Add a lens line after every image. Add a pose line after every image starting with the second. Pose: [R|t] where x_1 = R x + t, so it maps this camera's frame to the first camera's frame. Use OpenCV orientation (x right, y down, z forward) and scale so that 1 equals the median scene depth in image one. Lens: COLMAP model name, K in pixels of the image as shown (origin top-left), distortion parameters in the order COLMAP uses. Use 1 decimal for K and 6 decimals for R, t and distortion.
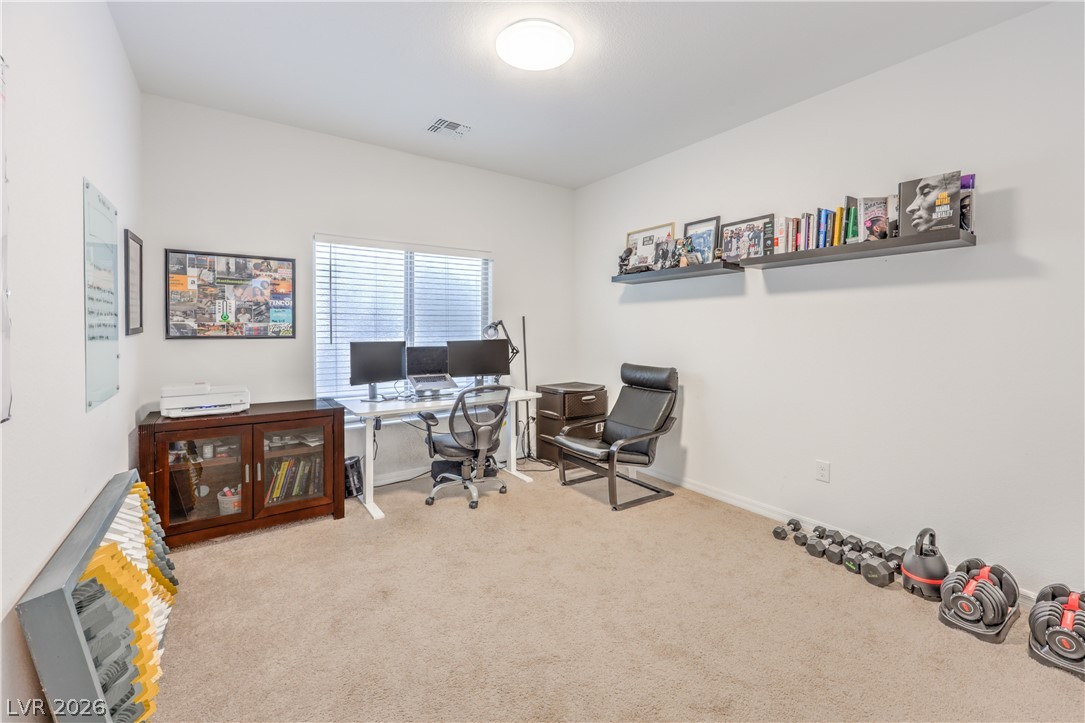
lens RADIAL K [[457.8, 0, 549.4], [0, 457.8, 334.7], [0, 0, 1]] dist [0.000266, -0.000164]
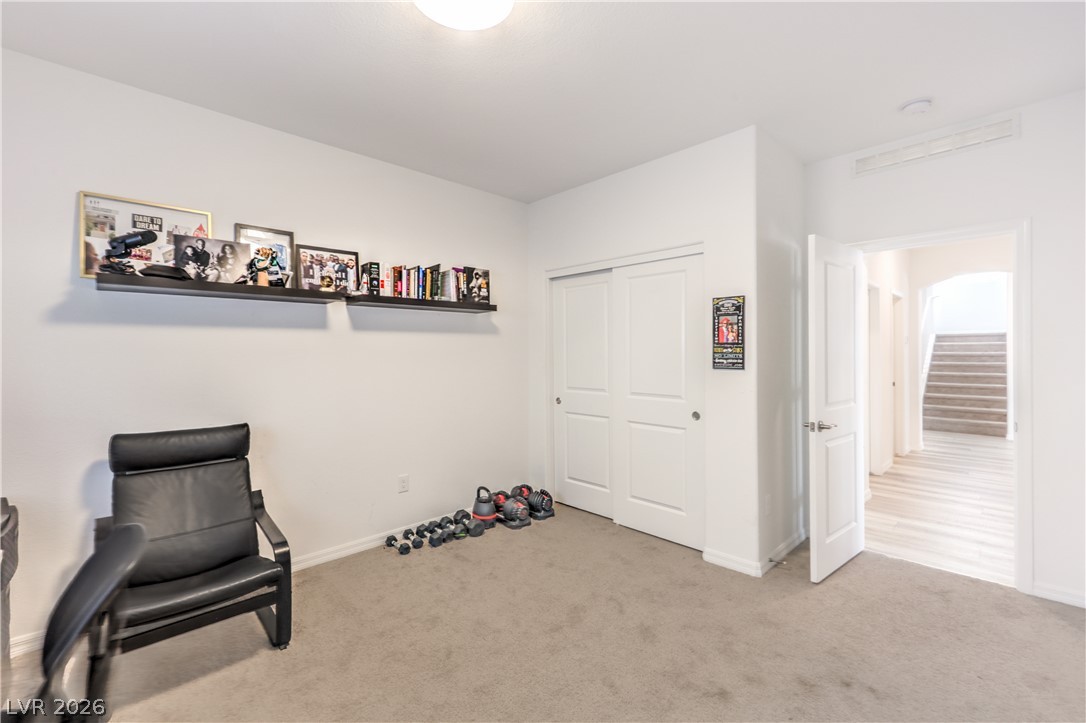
lens RADIAL K [[458.2, 0, 543.8], [0, 458.2, 355.7], [0, 0, 1]] dist [0.000266, -0.000164]
pose [[-0.151551, -0.004924, 0.988437, -0.617099], [0.019765, 0.999773, 0.008011, -0.035569], [-0.988252, 0.020751, -0.151419, 0.786292]]
